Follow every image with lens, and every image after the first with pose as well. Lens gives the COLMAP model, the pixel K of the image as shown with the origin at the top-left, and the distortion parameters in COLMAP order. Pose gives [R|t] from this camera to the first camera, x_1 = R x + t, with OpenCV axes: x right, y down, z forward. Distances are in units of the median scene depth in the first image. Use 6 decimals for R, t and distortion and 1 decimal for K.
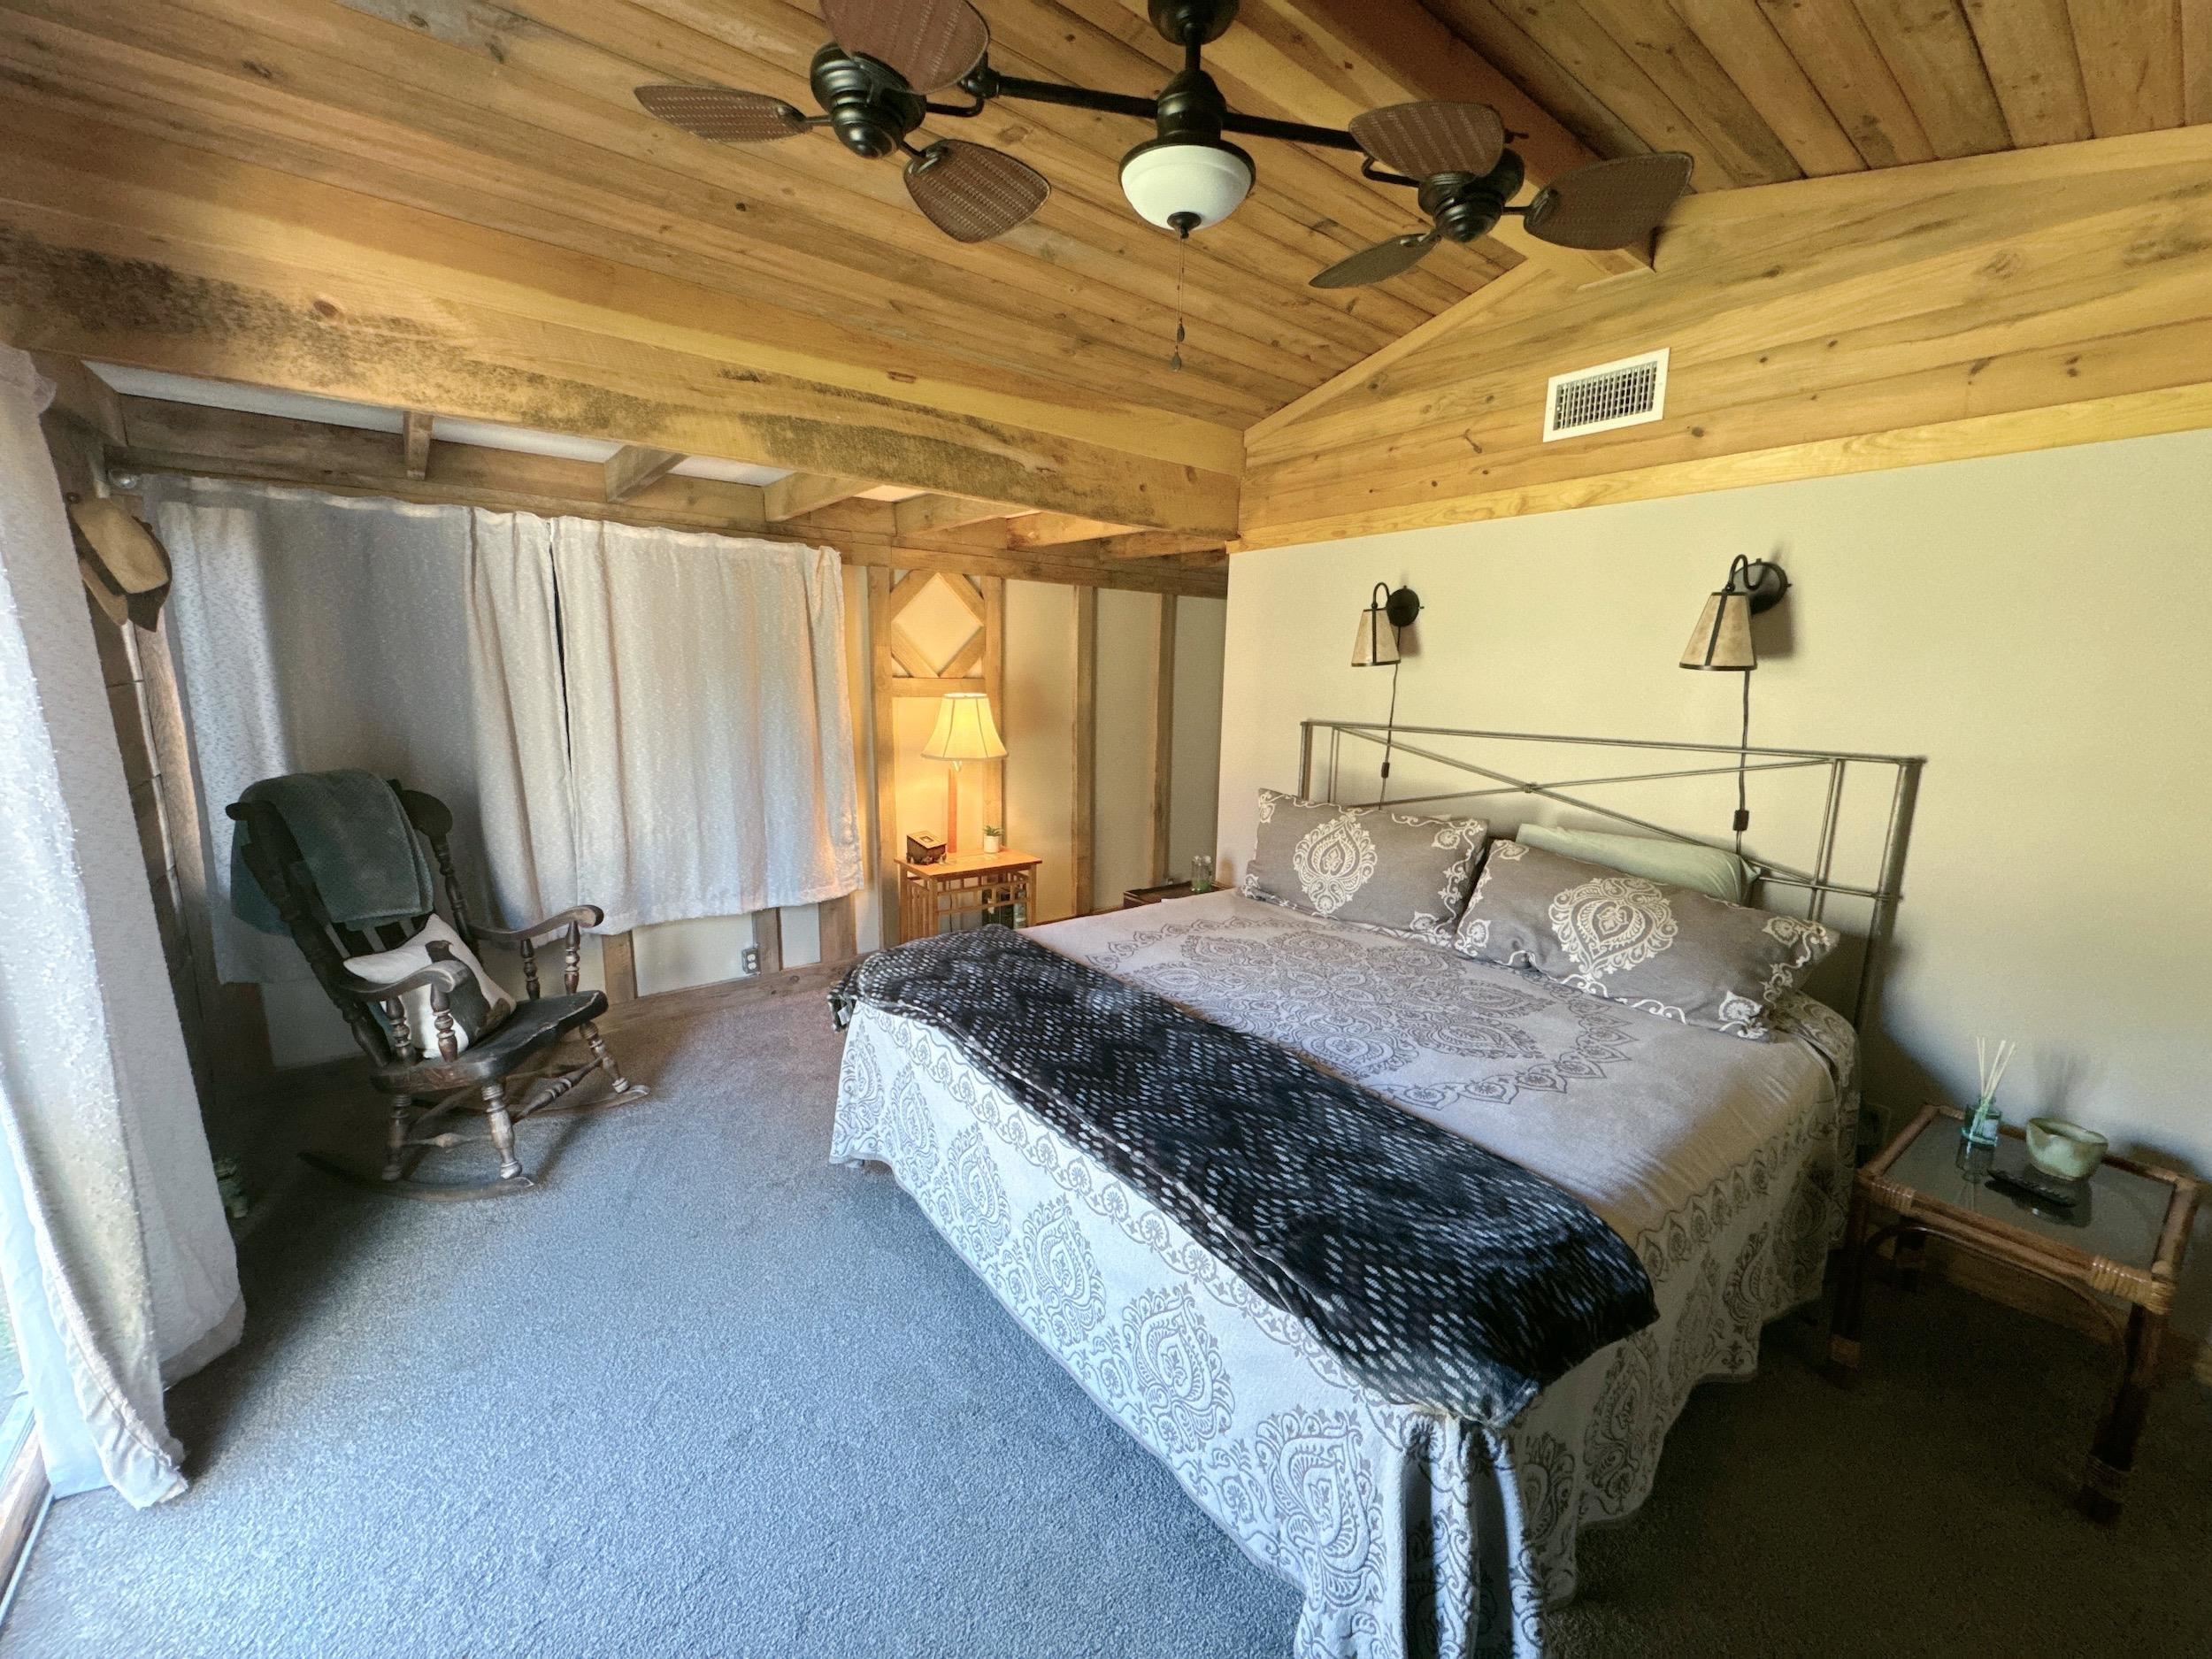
lens RADIAL K [[884.2, 0, 1106.0], [0, 884.2, 829.5], [0, 0, 1]] dist [0.001004, 0.000230]
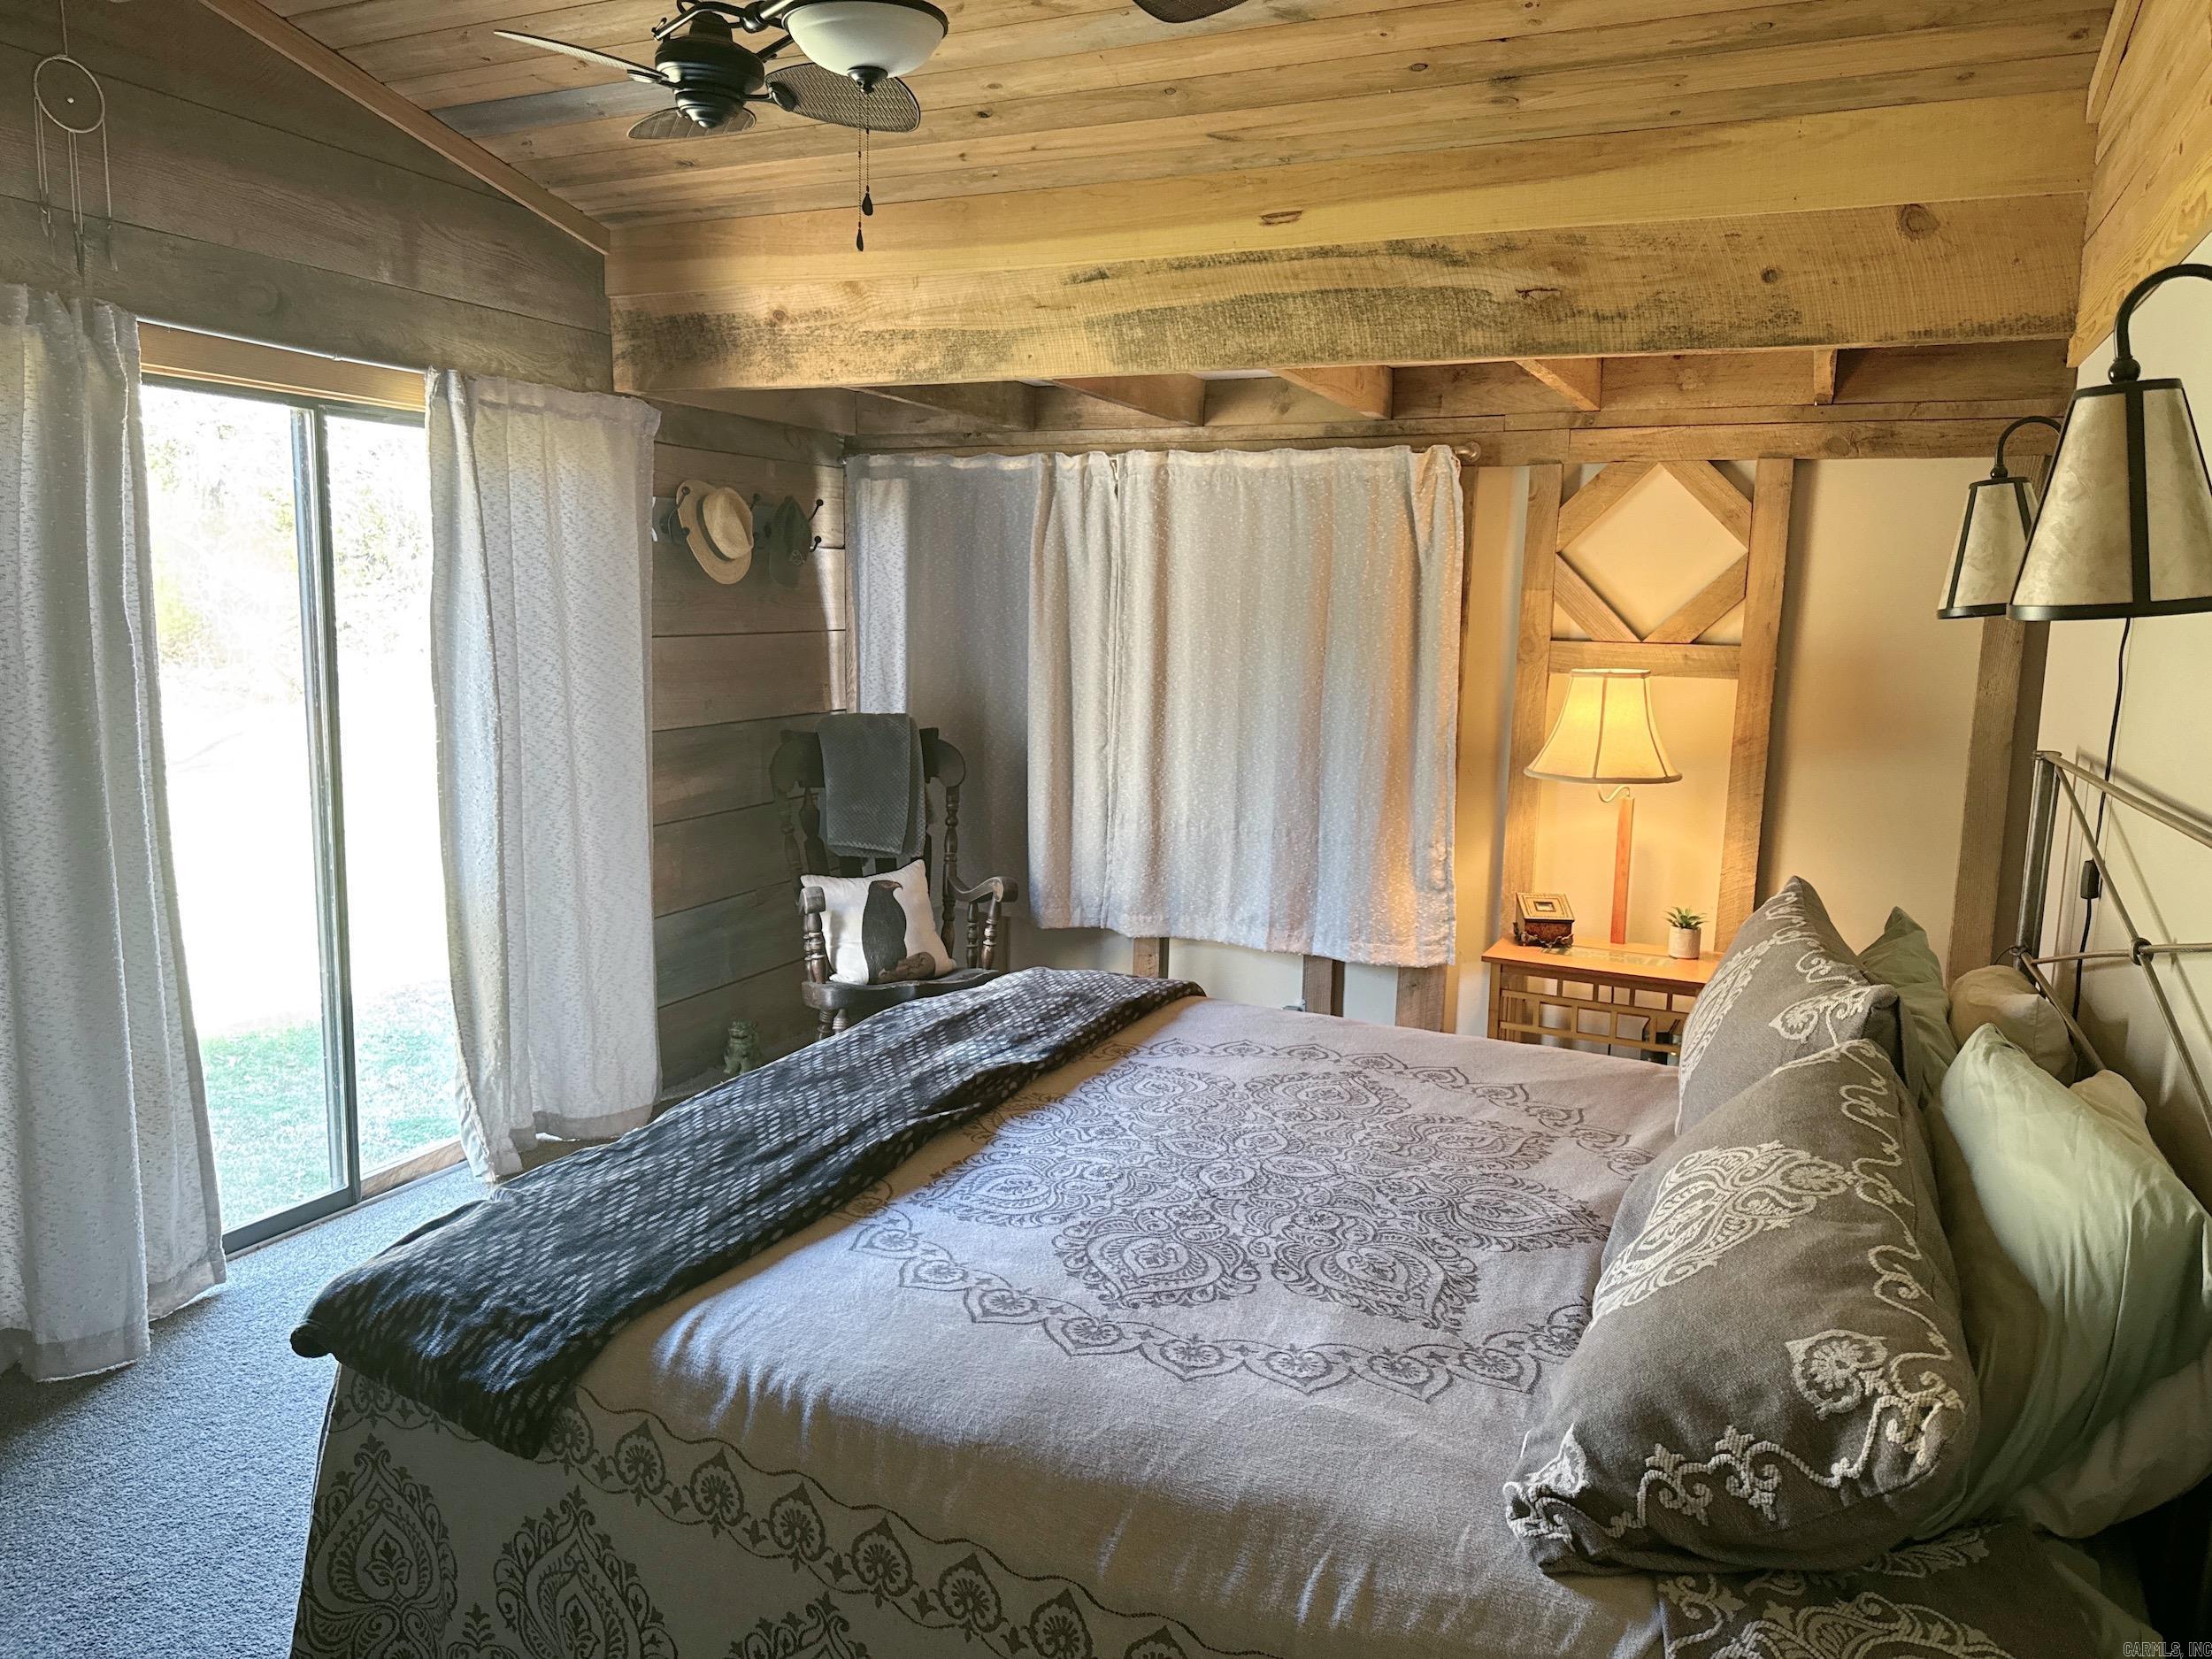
lens RADIAL K [[1544.8, 0, 1096.7], [0, 1544.8, 837.8], [0, 0, 1]] dist [0.119642, -0.169827]
pose [[0.449442, 0.125164, -0.884498, 0.807700], [-0.173860, 0.983458, 0.050824, -0.048472], [0.876228, 0.130936, 0.463768, 0.308502]]
